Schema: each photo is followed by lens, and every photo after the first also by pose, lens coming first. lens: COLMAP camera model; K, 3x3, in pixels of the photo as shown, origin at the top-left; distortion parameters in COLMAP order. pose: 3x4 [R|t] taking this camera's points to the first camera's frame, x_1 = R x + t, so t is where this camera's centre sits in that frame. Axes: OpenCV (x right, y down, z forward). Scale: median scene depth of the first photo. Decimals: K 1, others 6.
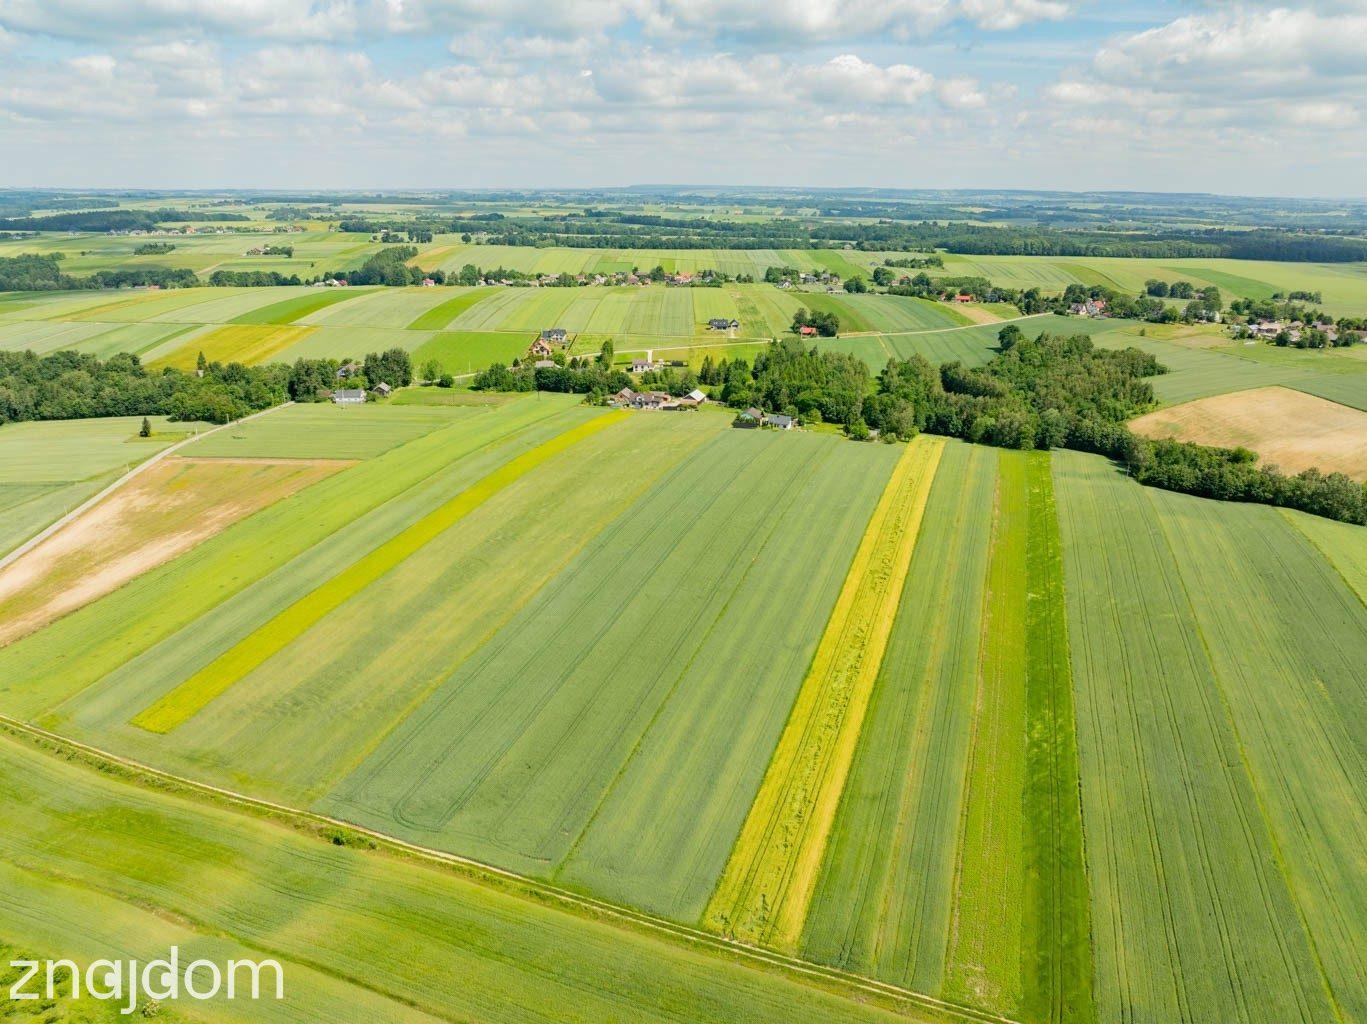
lens RADIAL K [[966.8, 0, 710.7], [0, 966.8, 503.3], [0, 0, 1]] dist [-0.042194, 0.009123]
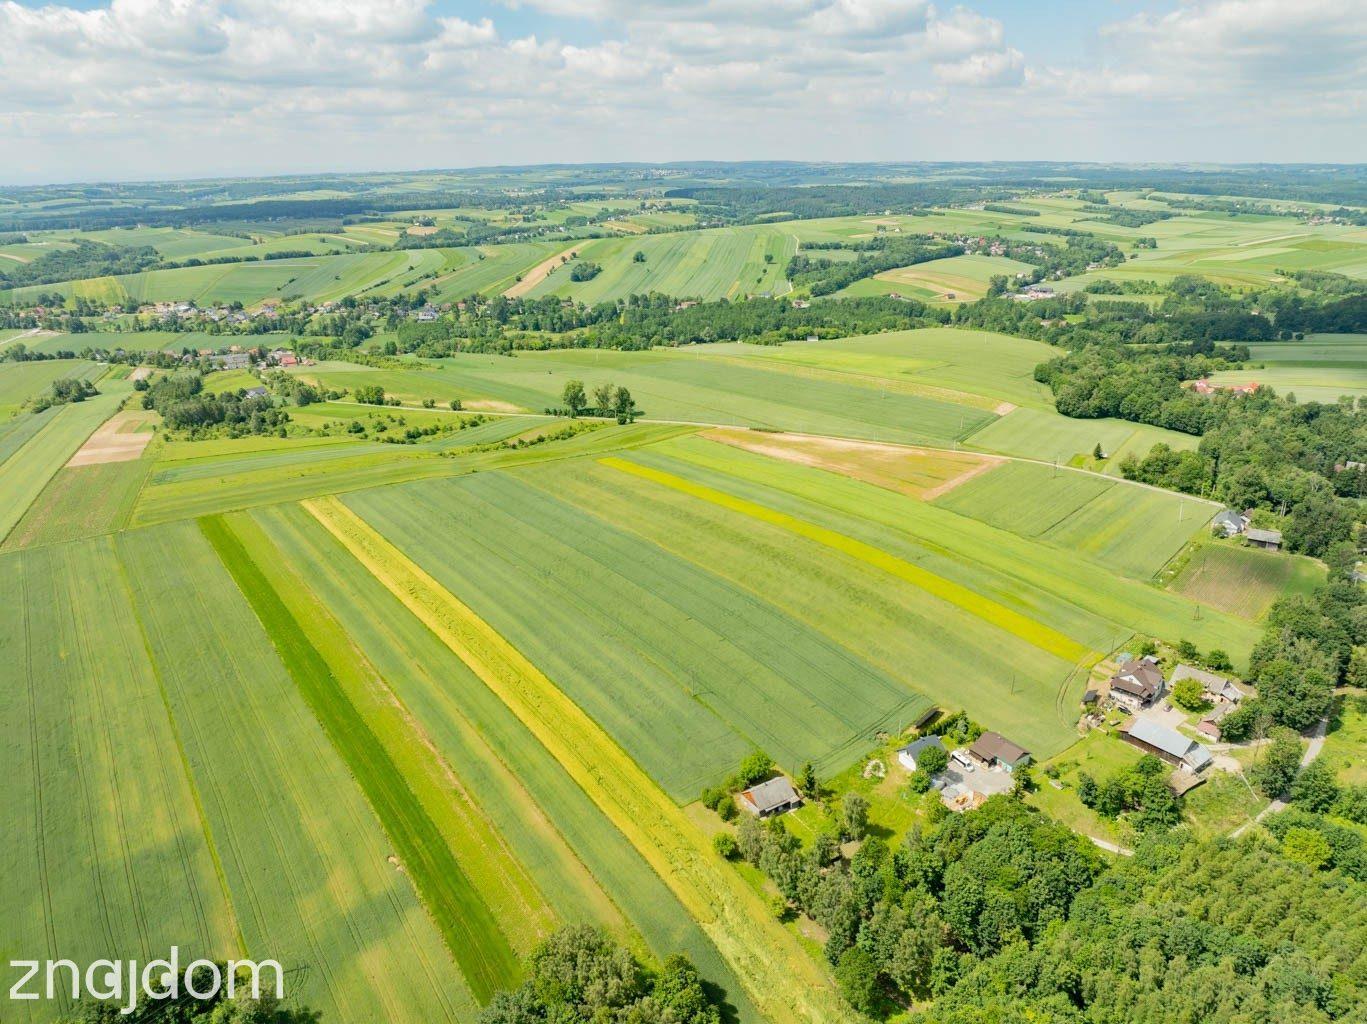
lens RADIAL K [[966.8, 0, 683.6], [0, 966.8, 485.9], [0, 0, 1]] dist [-0.042194, 0.009123]
pose [[-0.617698, 0.250163, -0.745565, 0.573191], [-0.243957, 0.840330, 0.484078, -0.481773], [0.747619, 0.480900, -0.458041, 1.189585]]
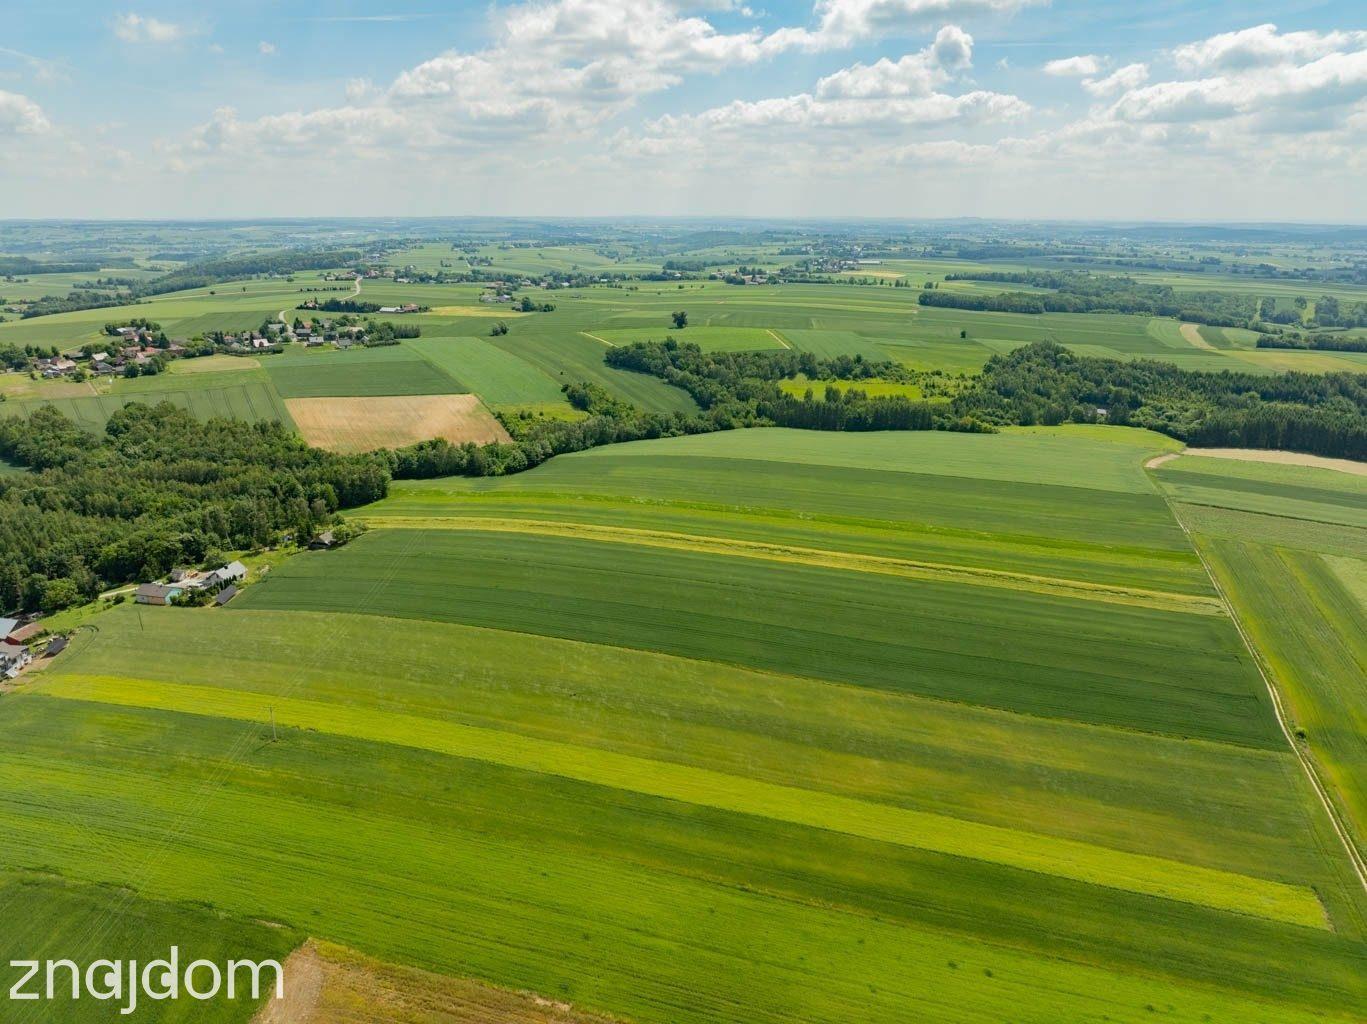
lens RADIAL K [[966.8, 0, 683.1], [0, 966.8, 493.0], [0, 0, 1]] dist [-0.042194, 0.009123]
pose [[-0.058872, -0.291193, 0.954851, -0.644266], [0.315140, 0.902176, 0.294559, -0.261866], [-0.947217, 0.318253, 0.038653, 0.714049]]
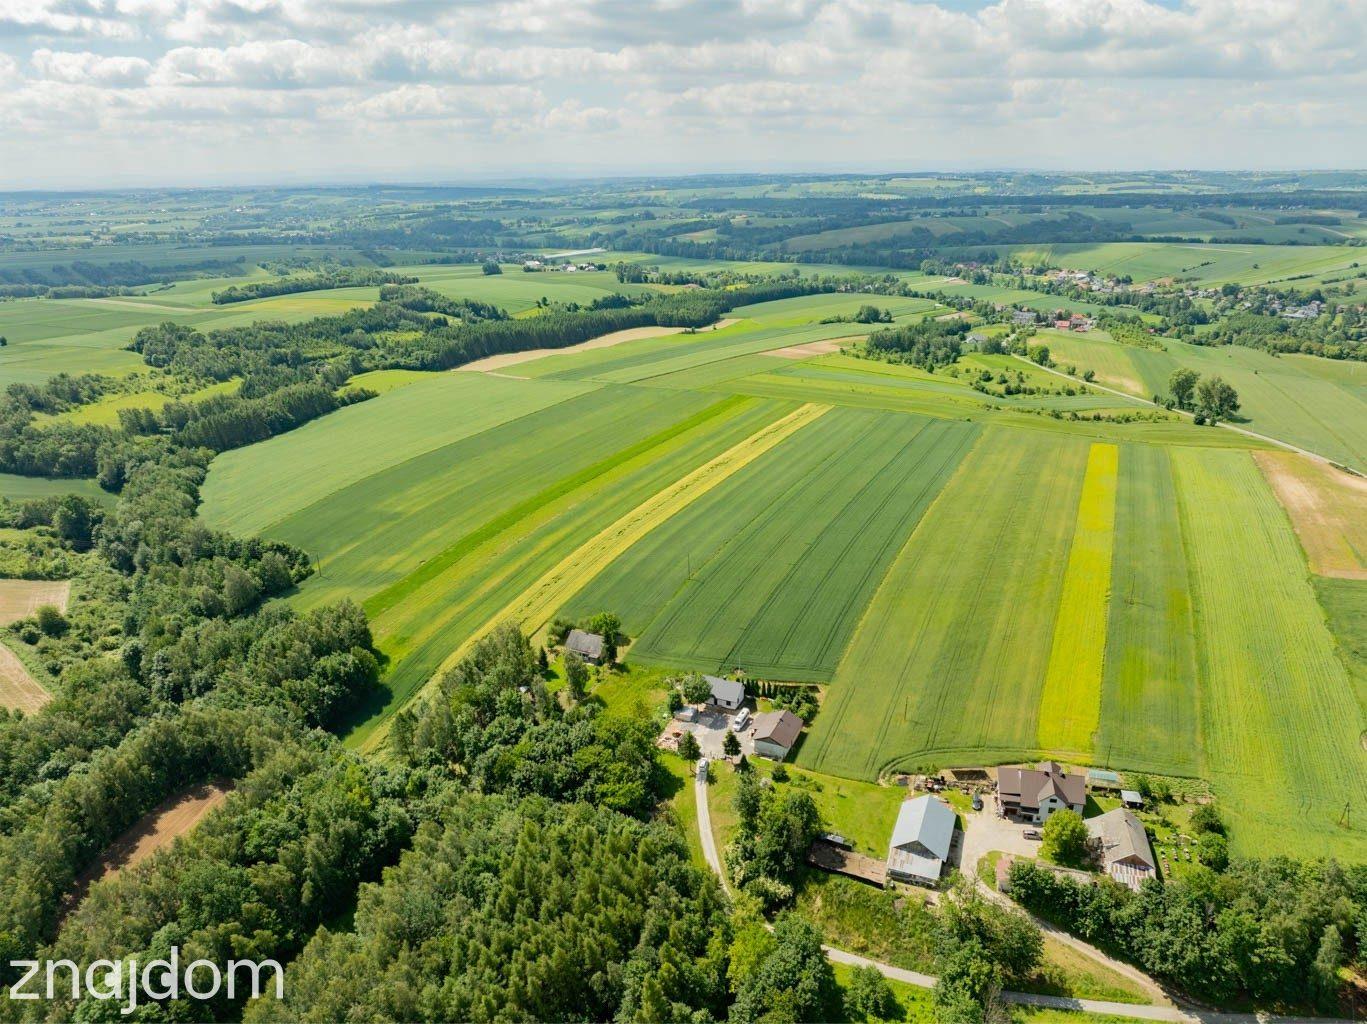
lens RADIAL K [[966.8, 0, 692.0], [0, 966.8, 518.0], [0, 0, 1]] dist [-0.042194, 0.009123]
pose [[-0.993883, -0.035645, 0.104528, 0.046148], [0.037638, 0.780496, 0.624027, -0.518591], [-0.103827, 0.624144, -0.774380, 1.477529]]
